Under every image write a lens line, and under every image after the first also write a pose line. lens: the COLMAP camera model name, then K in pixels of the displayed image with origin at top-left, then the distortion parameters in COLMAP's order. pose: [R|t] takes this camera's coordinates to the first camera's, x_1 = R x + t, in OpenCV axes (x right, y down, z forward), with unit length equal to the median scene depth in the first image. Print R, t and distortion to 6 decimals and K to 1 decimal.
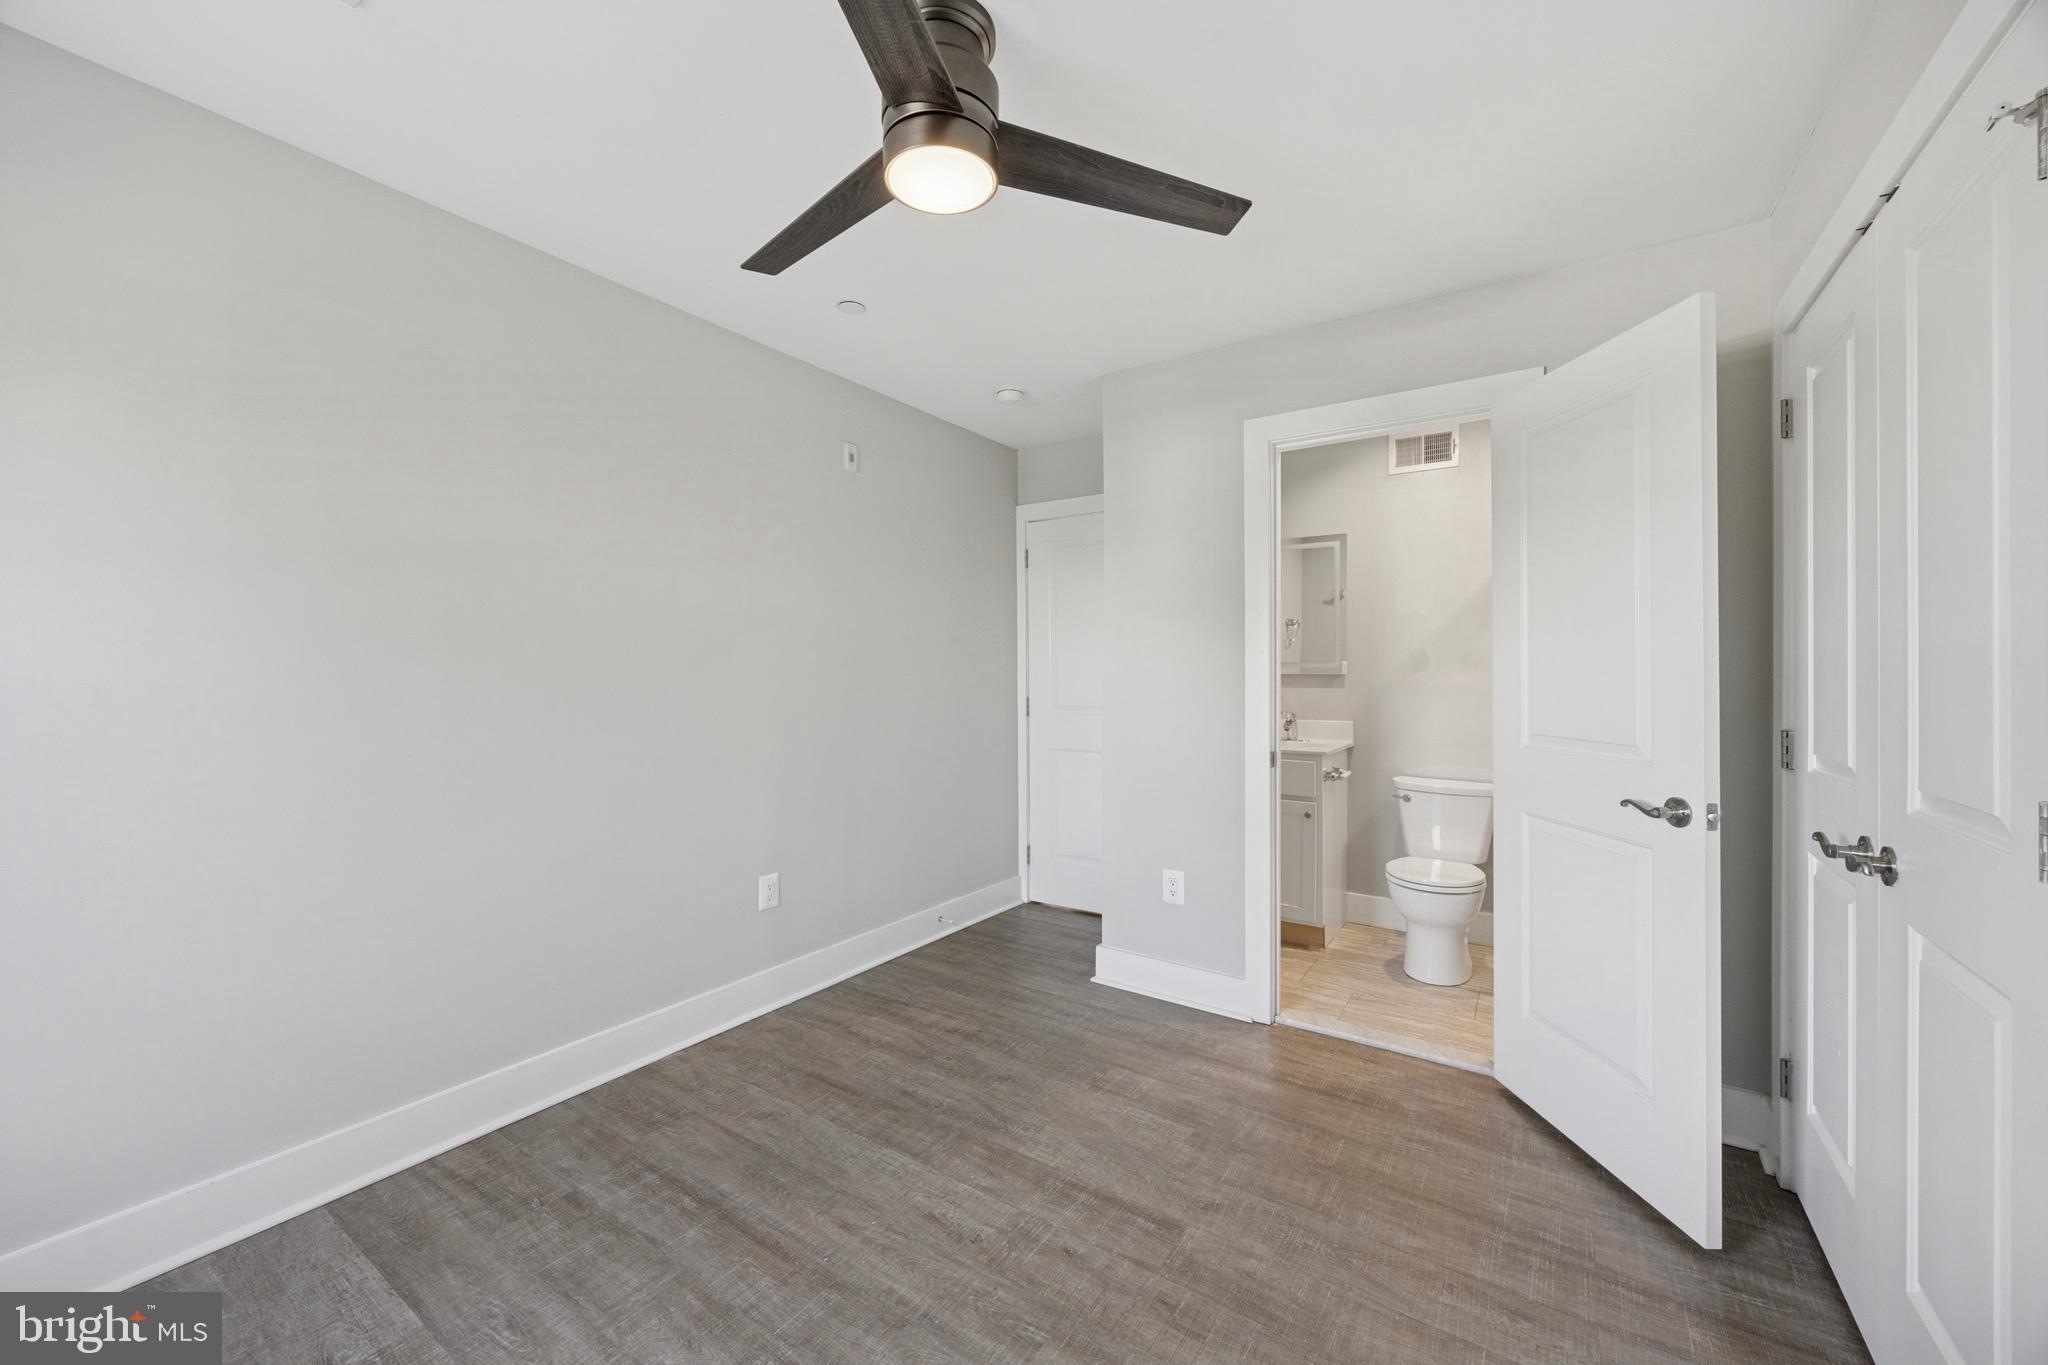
lens RADIAL K [[779.8, 0, 1018.1], [0, 779.8, 674.3], [0, 0, 1]] dist [-0.001310, -0.000014]
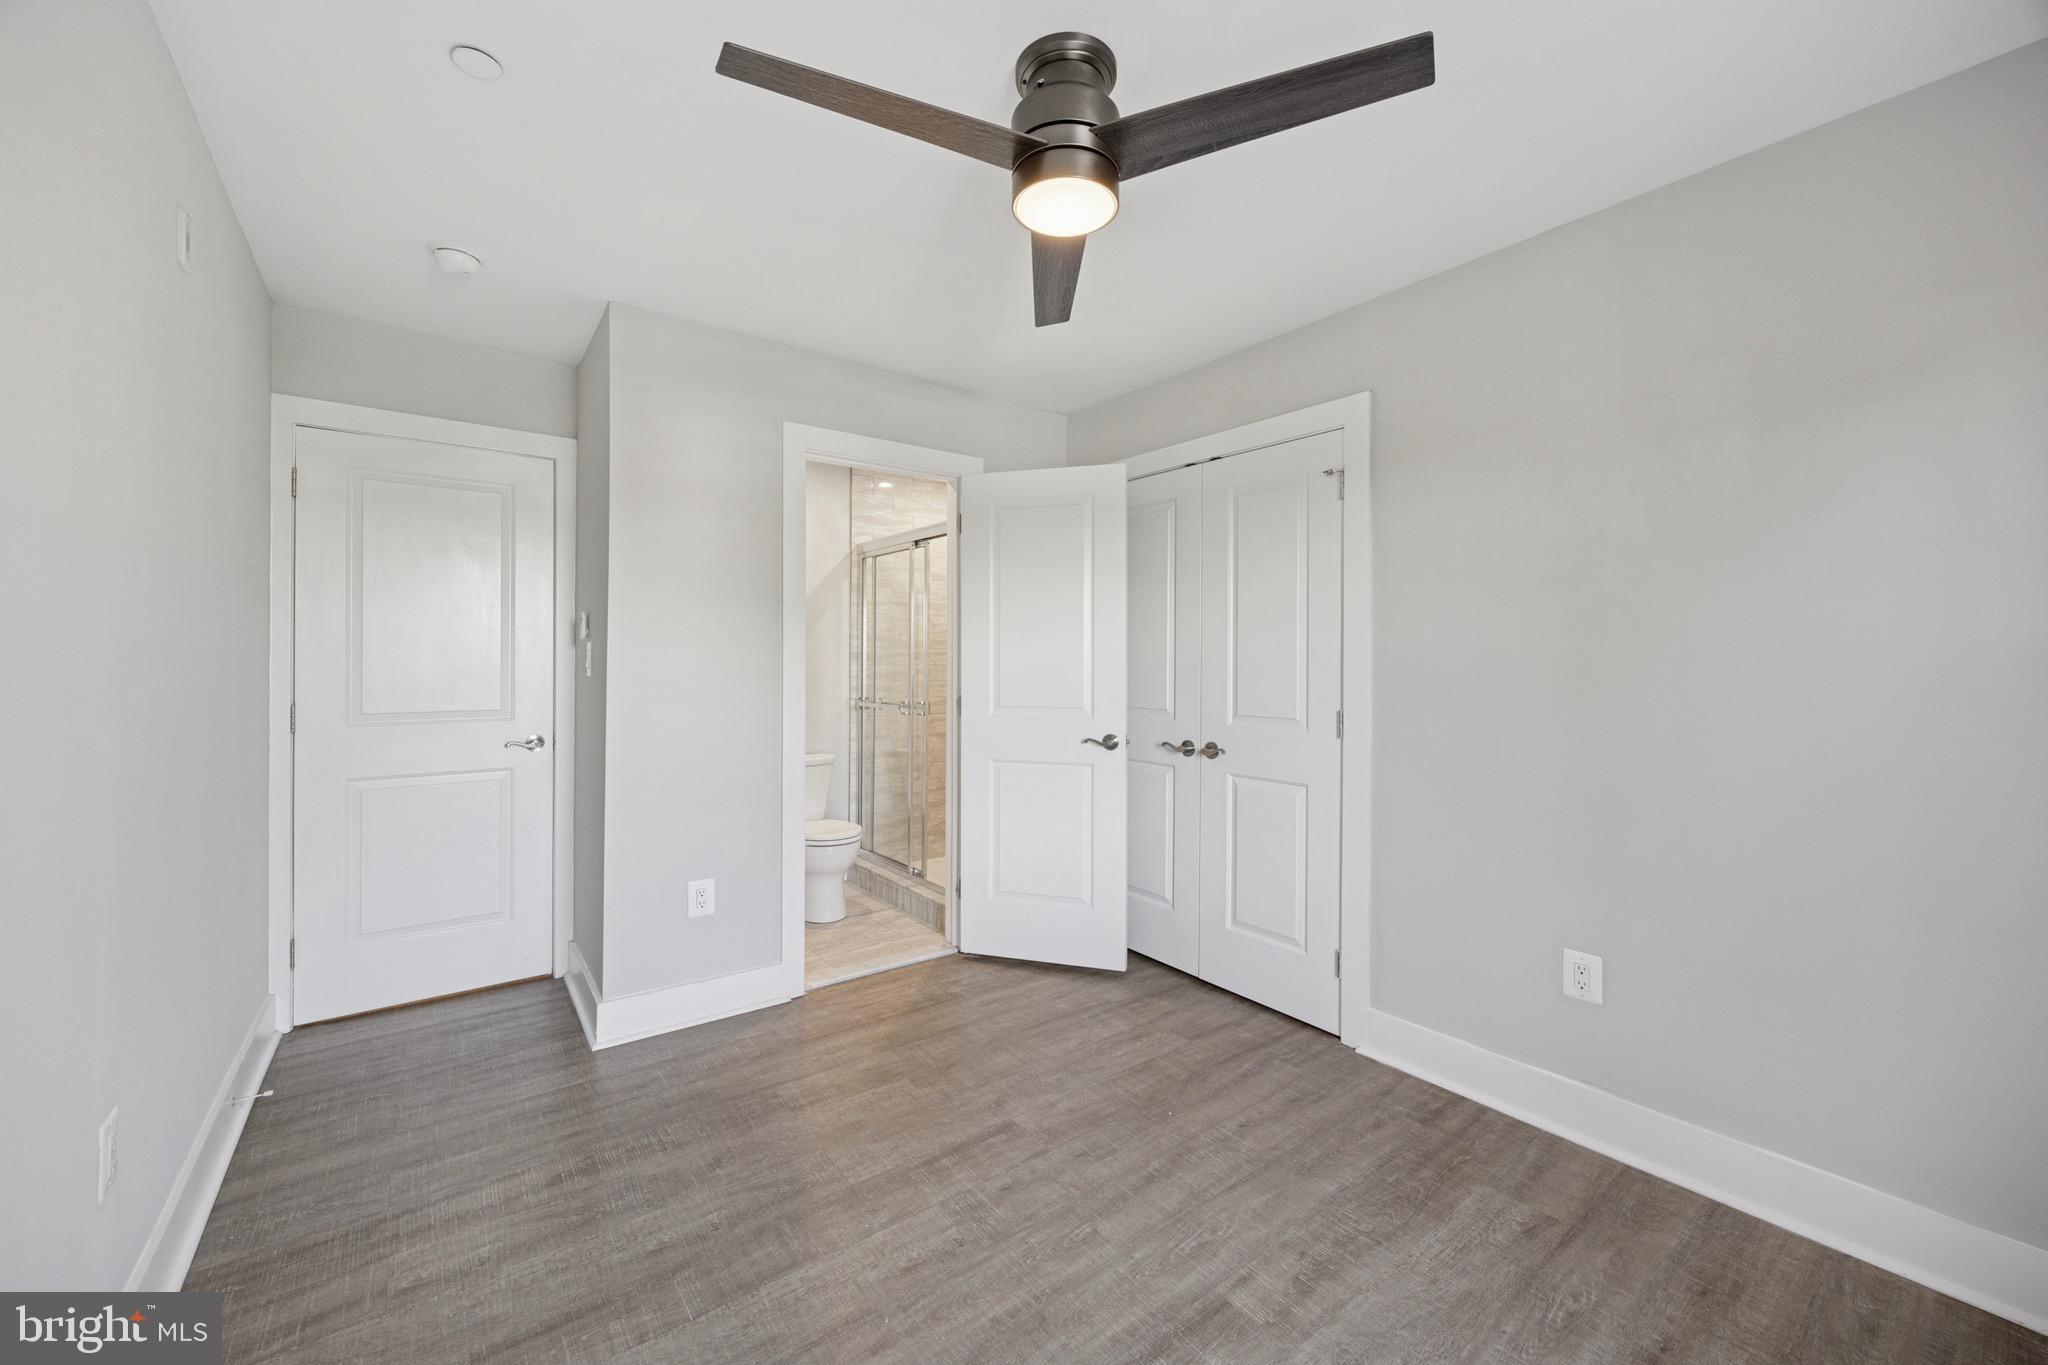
lens RADIAL K [[784.2, 0, 1014.5], [0, 784.2, 660.2], [0, 0, 1]] dist [-0.003378, -0.000147]
pose [[0.325719, 0.006151, 0.945447, -0.777429], [-0.001885, 0.999981, -0.005857, -0.003696], [-0.945465, 0.000126, 0.325724, 0.490345]]
